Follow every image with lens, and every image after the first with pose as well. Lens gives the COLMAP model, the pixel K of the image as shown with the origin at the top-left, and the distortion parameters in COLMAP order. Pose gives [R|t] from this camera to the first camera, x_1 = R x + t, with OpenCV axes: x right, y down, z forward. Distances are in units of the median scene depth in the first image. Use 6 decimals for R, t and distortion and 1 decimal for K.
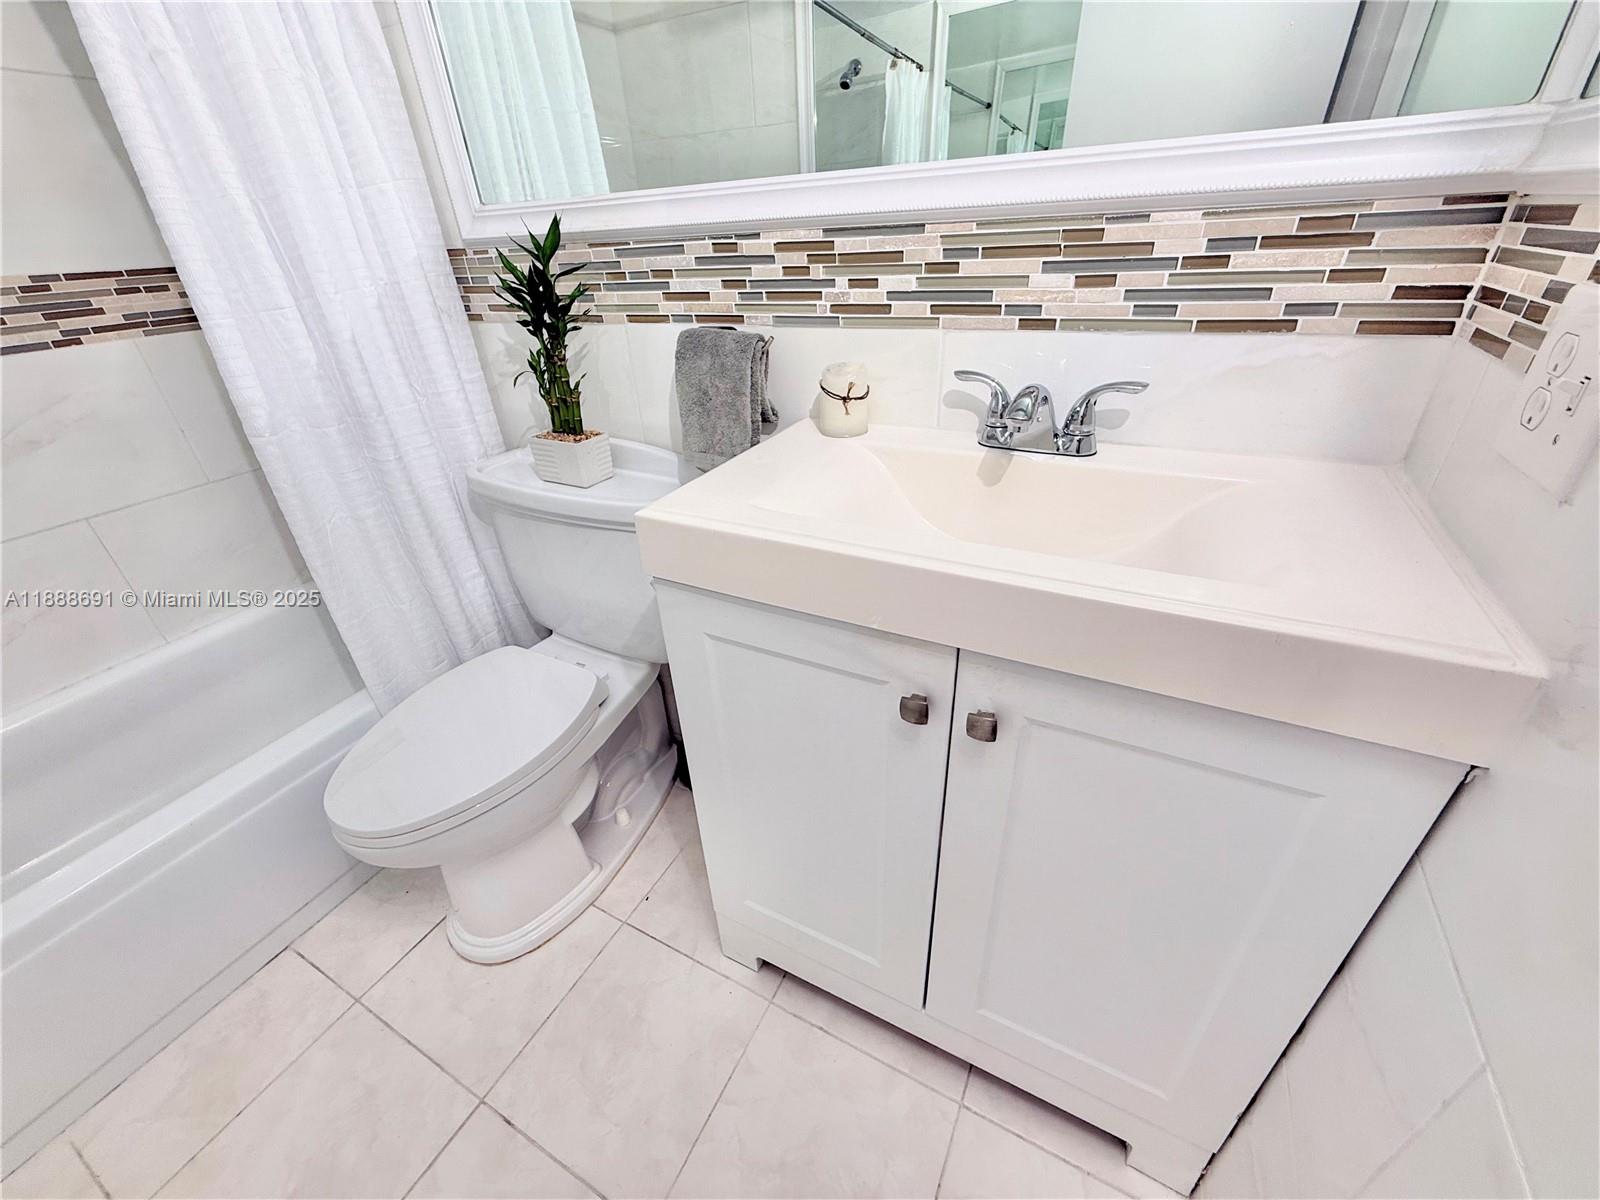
lens RADIAL K [[640.7, 0, 796.8], [0, 640.7, 600.3], [0, 0, 1]] dist [-0.001804, 0.000127]
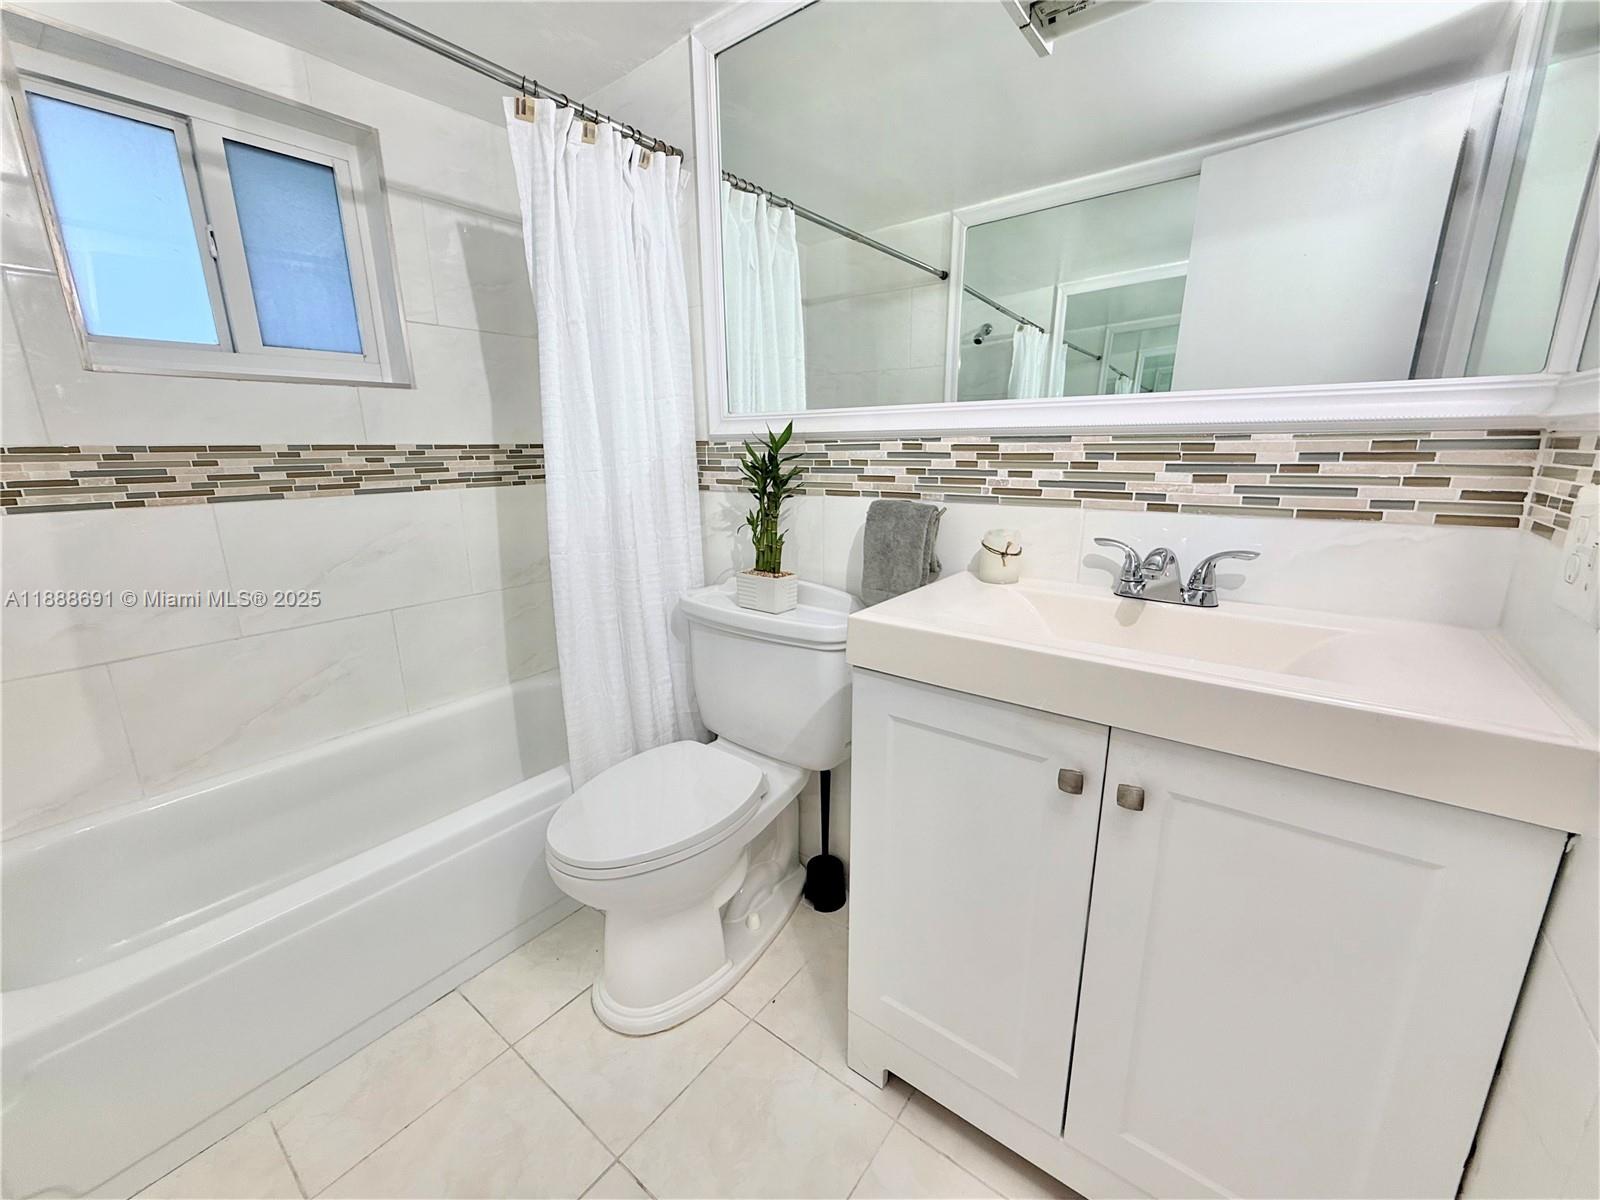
lens RADIAL K [[640.7, 0, 794.7], [0, 640.7, 598.3], [0, 0, 1]] dist [-0.001804, 0.000127]
pose [[0.984368, 0.080398, -0.156704, -0.107608], [-0.121765, 0.953503, -0.275690, 0.147609], [0.127253, 0.290461, 0.948388, -0.208817]]
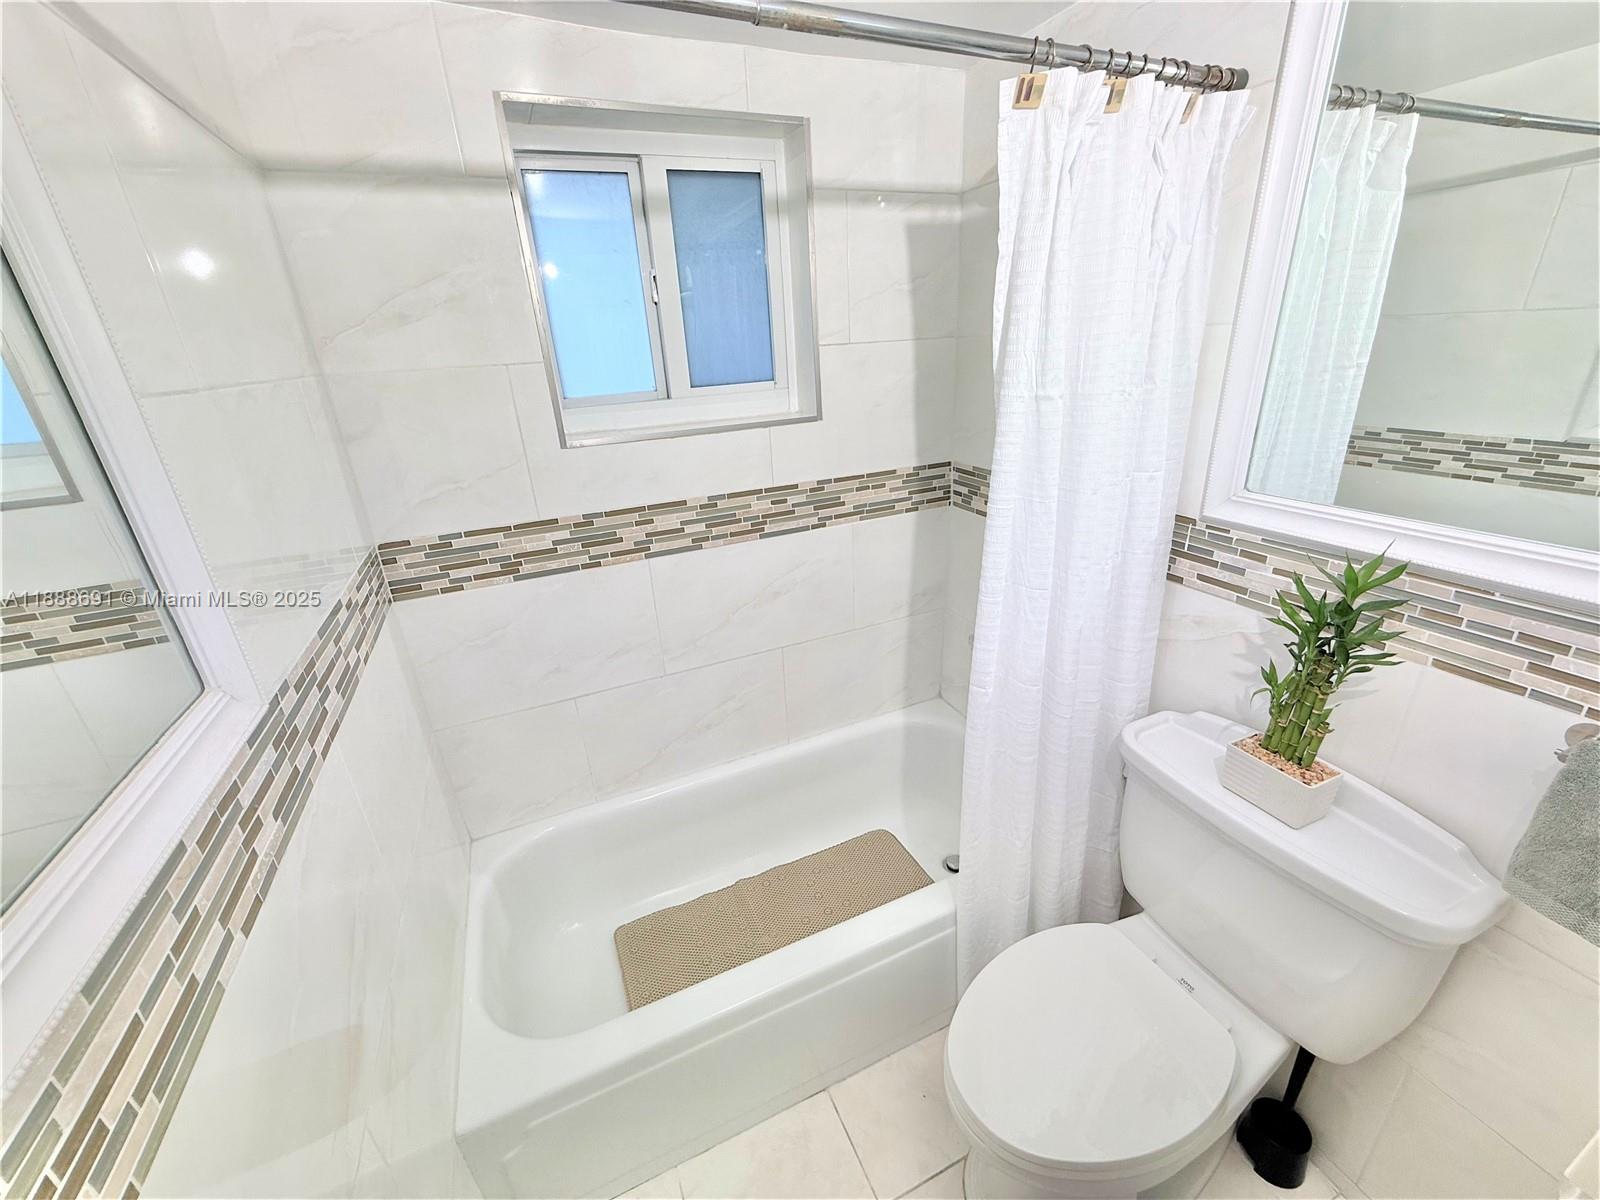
lens RADIAL K [[640.7, 0, 792.1], [0, 640.7, 604.1], [0, 0, 1]] dist [-0.001804, 0.000127]
pose [[0.781708, 0.242995, -0.574357, -0.470083], [-0.302816, 0.953007, -0.008946, -0.270569], [0.545192, 0.180917, 0.818556, -0.109678]]
